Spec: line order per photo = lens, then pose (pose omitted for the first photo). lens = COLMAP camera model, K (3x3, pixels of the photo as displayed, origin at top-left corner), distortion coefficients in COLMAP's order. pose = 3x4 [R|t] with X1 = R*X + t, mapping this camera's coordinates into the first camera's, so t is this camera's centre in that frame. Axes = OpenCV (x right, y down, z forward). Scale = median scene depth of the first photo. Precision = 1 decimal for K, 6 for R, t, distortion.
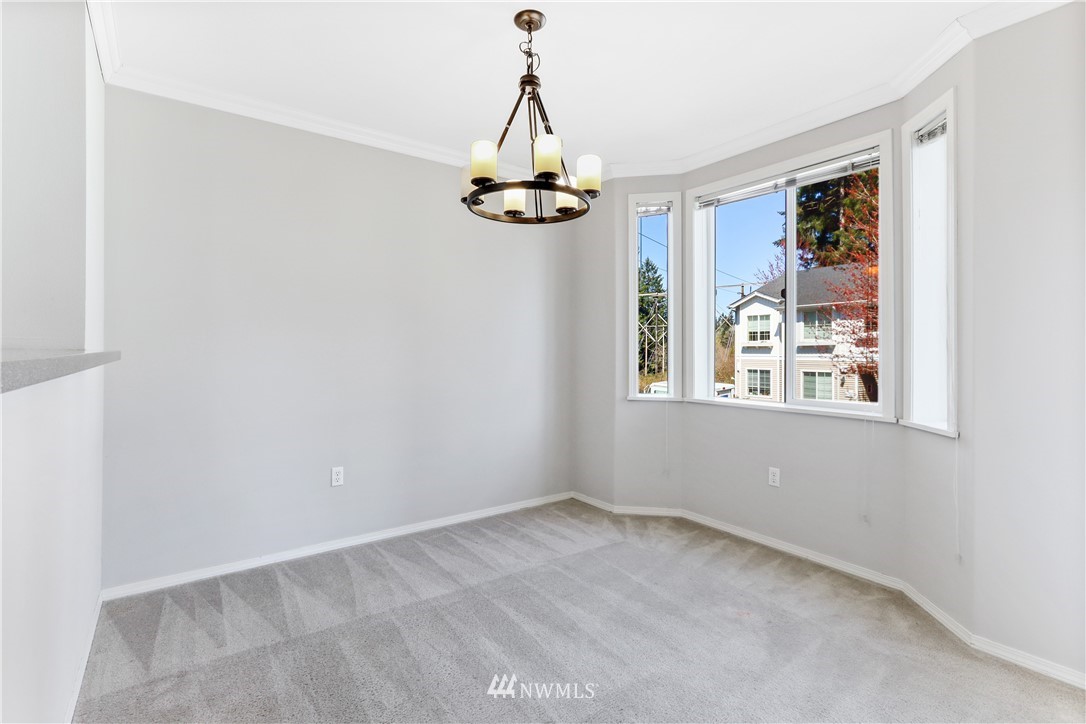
lens RADIAL K [[501.3, 0, 547.7], [0, 501.3, 349.0], [0, 0, 1]] dist [0.002526, 0.000371]
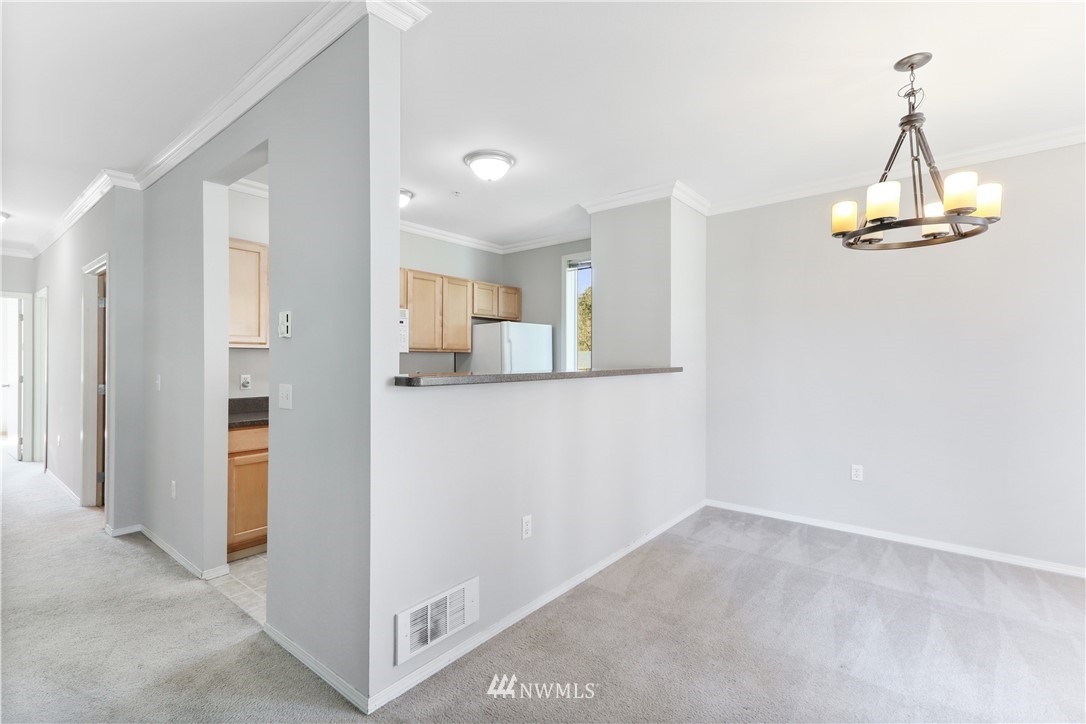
lens RADIAL K [[501.3, 0, 547.7], [0, 501.3, 349.0], [0, 0, 1]] dist [0.002526, 0.000371]
pose [[0.267710, -0.027269, -0.963114, 0.702370], [0.004153, 0.999623, -0.027149, -0.013142], [0.963491, 0.003269, 0.267722, -0.035966]]
